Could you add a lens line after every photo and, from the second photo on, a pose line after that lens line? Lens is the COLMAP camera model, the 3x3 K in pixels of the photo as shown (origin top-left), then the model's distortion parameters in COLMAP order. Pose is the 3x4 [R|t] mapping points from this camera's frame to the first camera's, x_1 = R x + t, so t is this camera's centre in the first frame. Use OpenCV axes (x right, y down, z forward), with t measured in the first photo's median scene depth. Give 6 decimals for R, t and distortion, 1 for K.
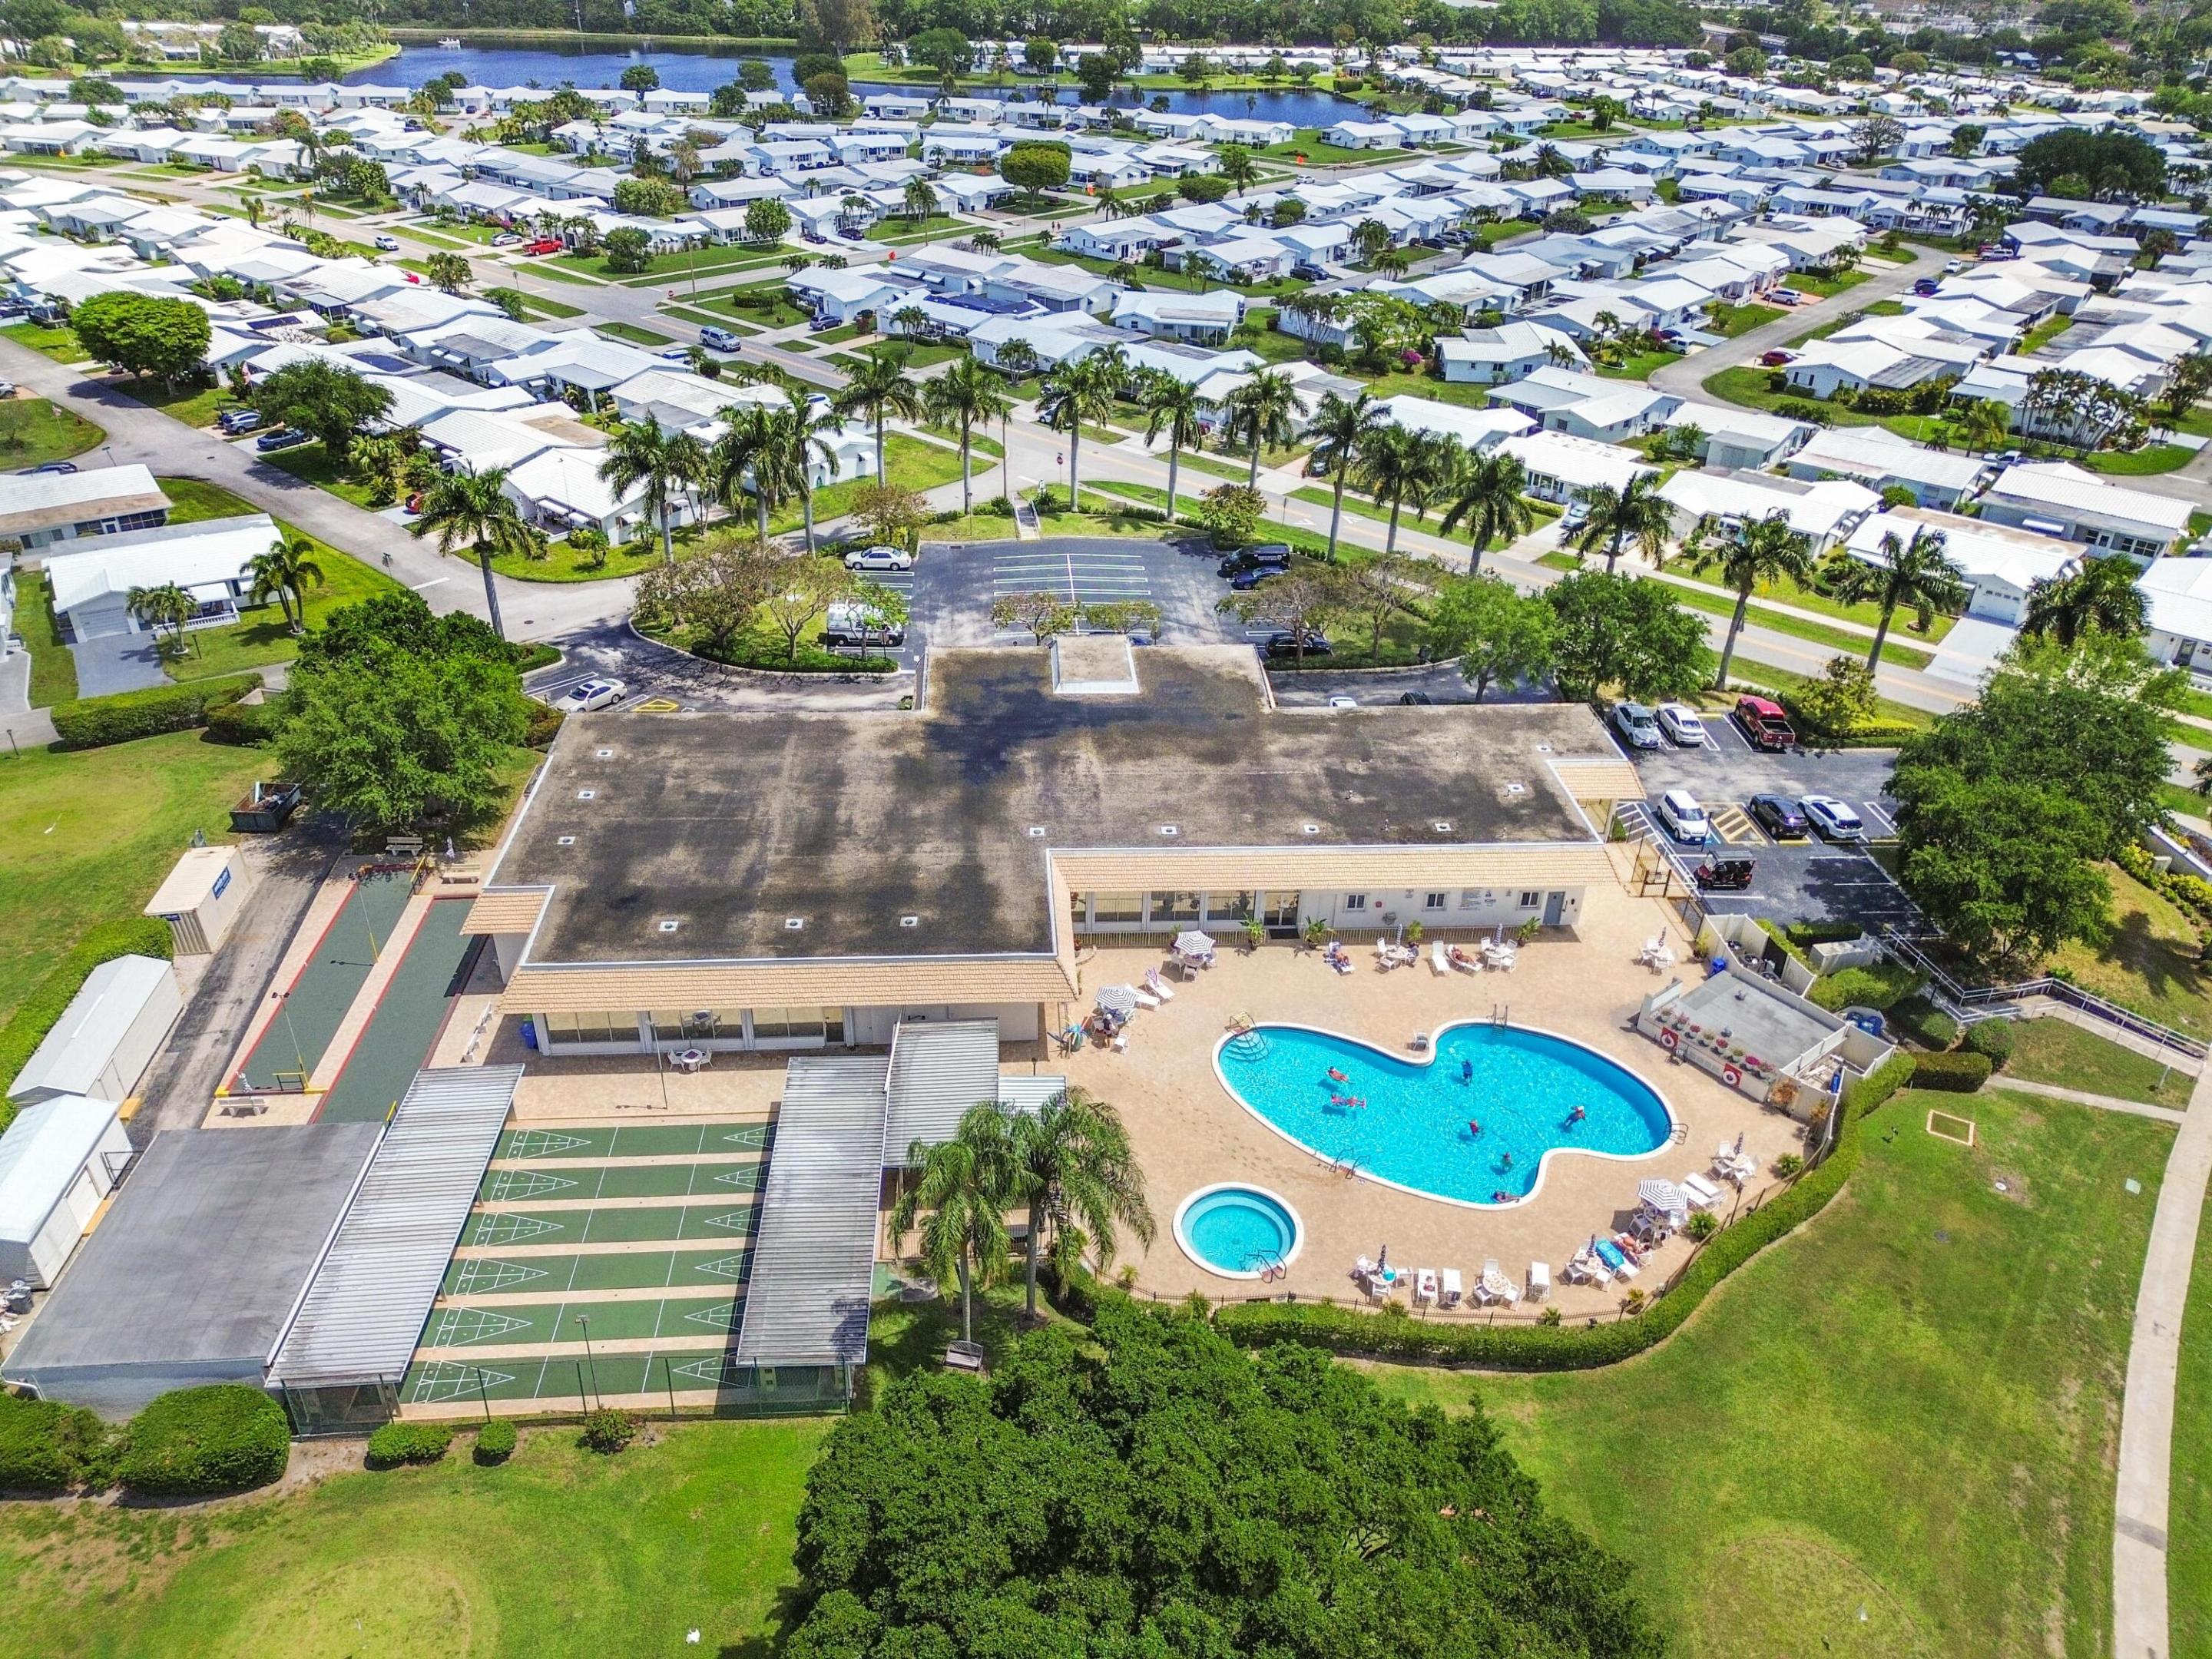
lens RADIAL K [[1593.6, 0, 1097.9], [0, 1593.6, 833.7], [0, 0, 1]] dist [0.070947, -0.055562]
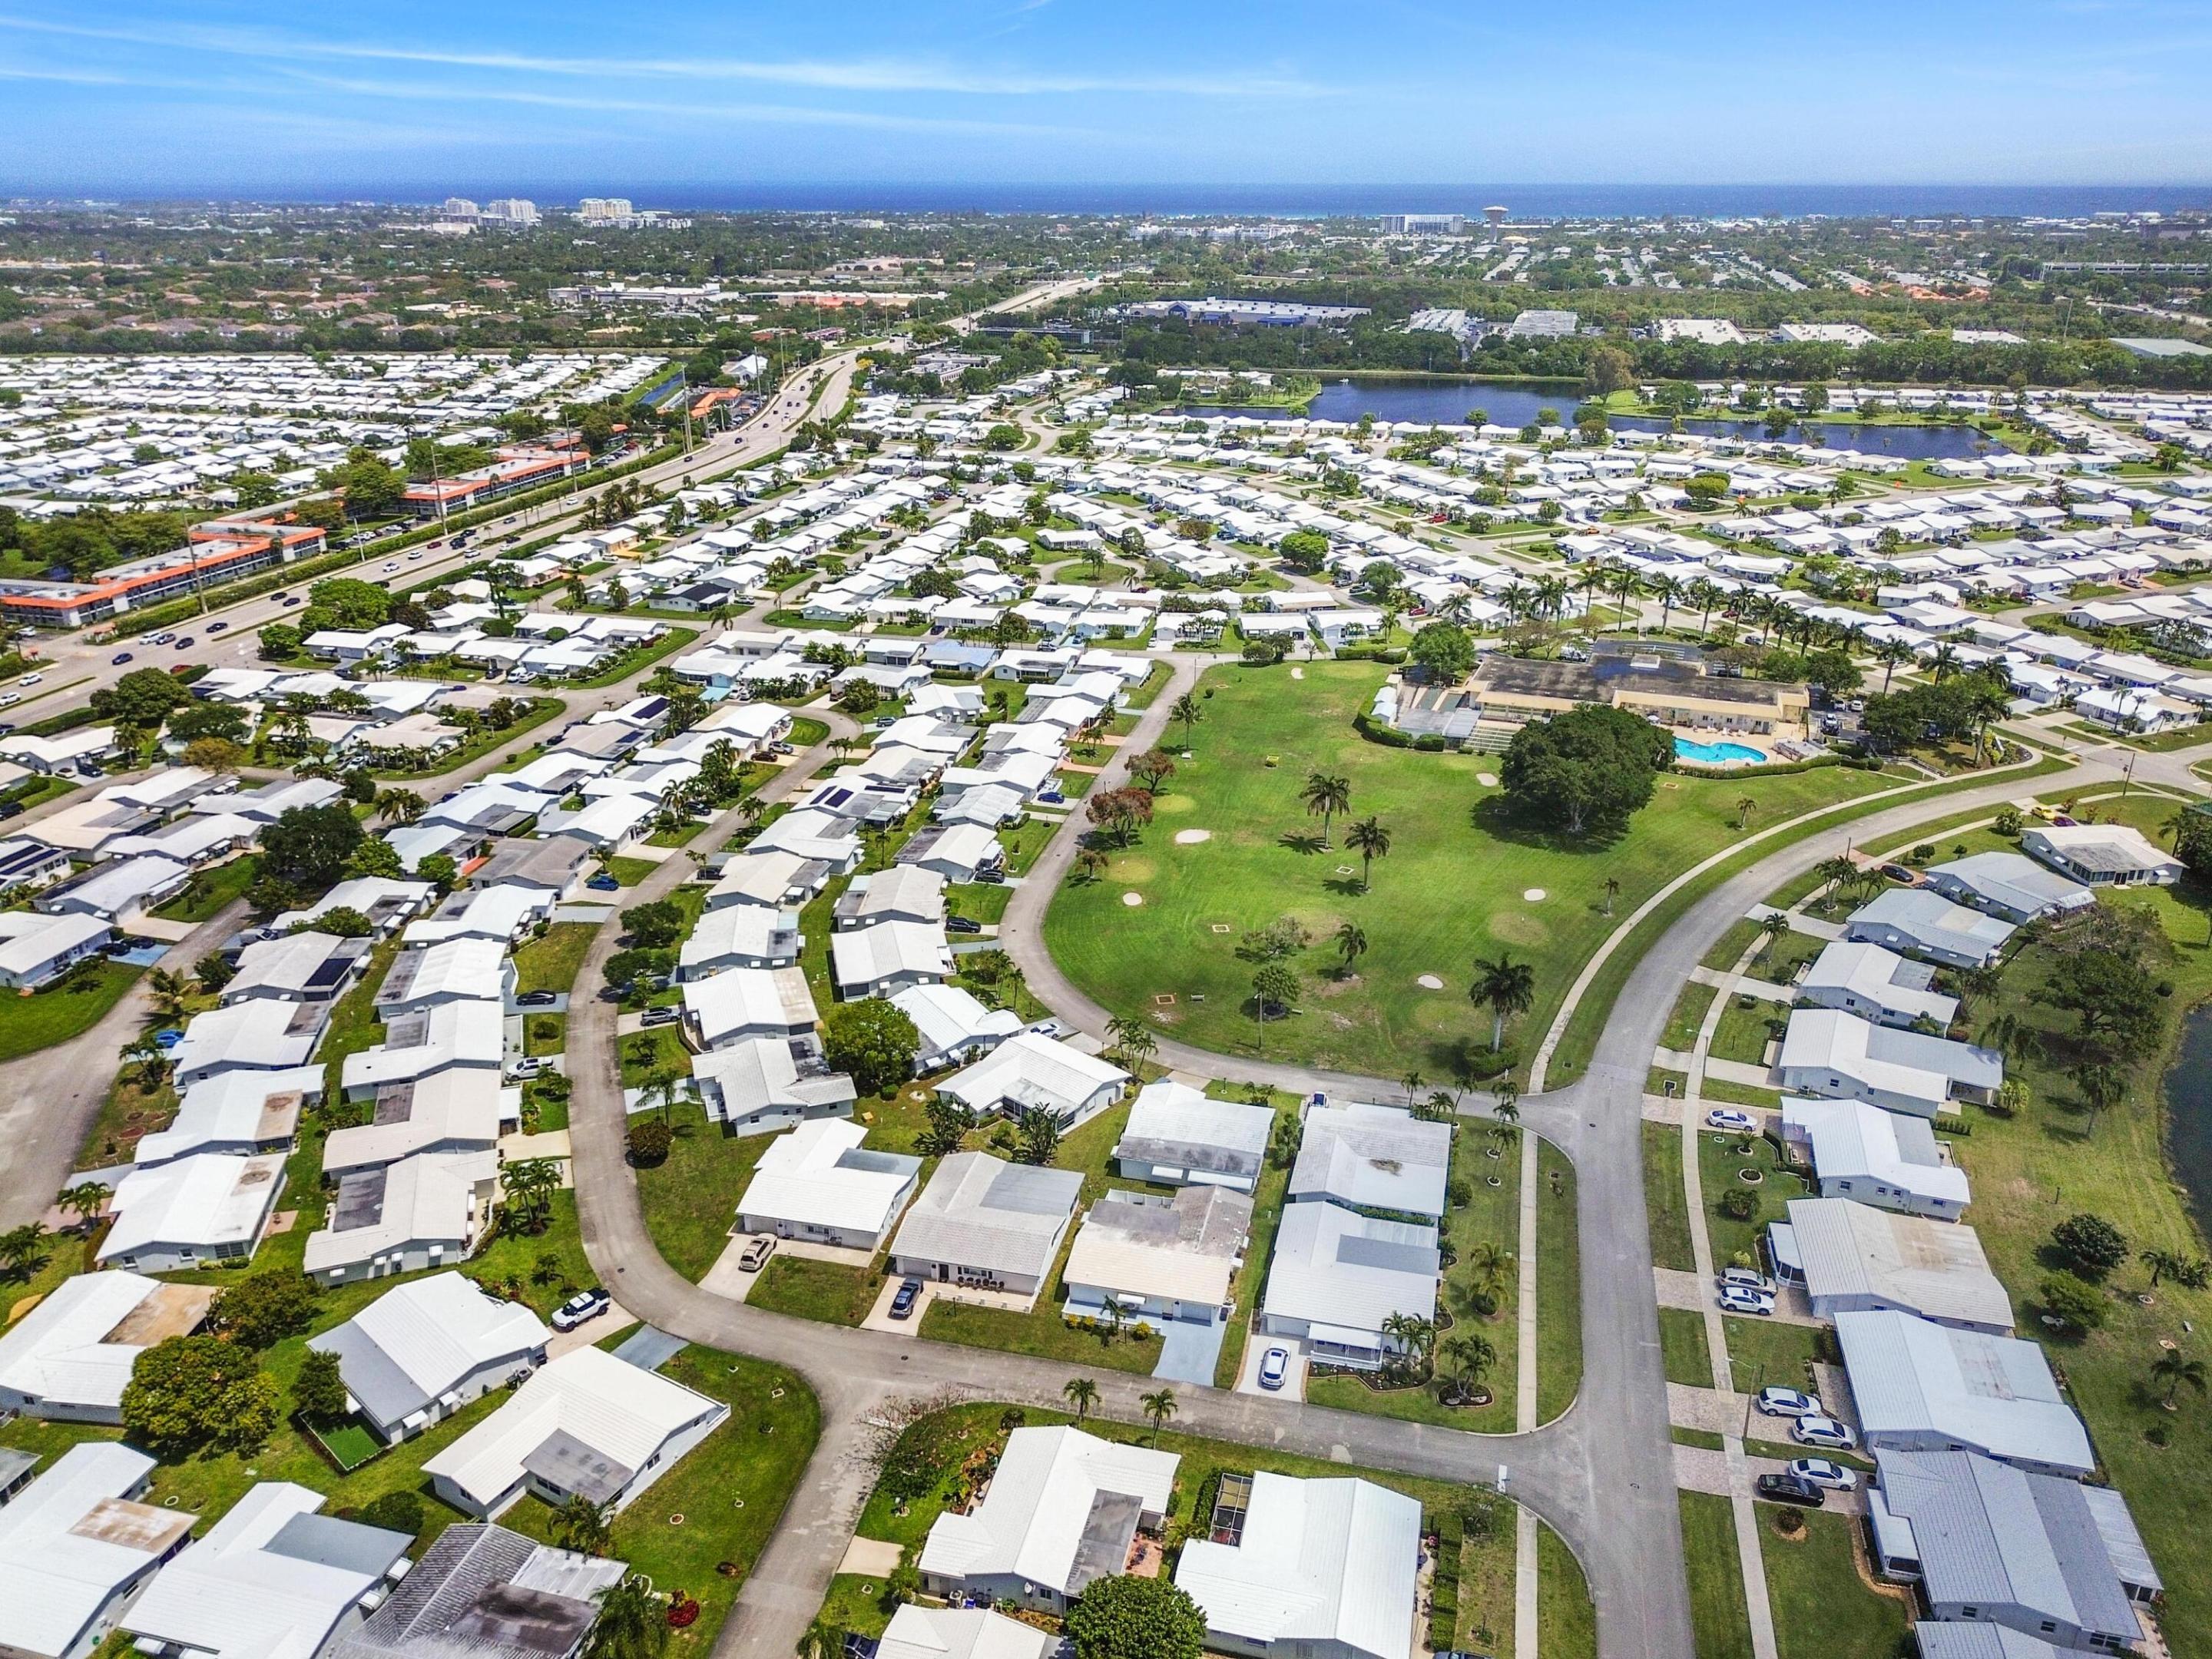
lens RADIAL K [[1593.6, 0, 1097.9], [0, 1593.6, 833.7], [0, 0, 1]] dist [0.070947, -0.055562]
pose [[0.905115, 0.137291, -0.402390, 0.129746], [-0.193361, 0.975811, -0.102001, 0.289939], [0.378653, 0.170129, 0.909768, -0.862682]]
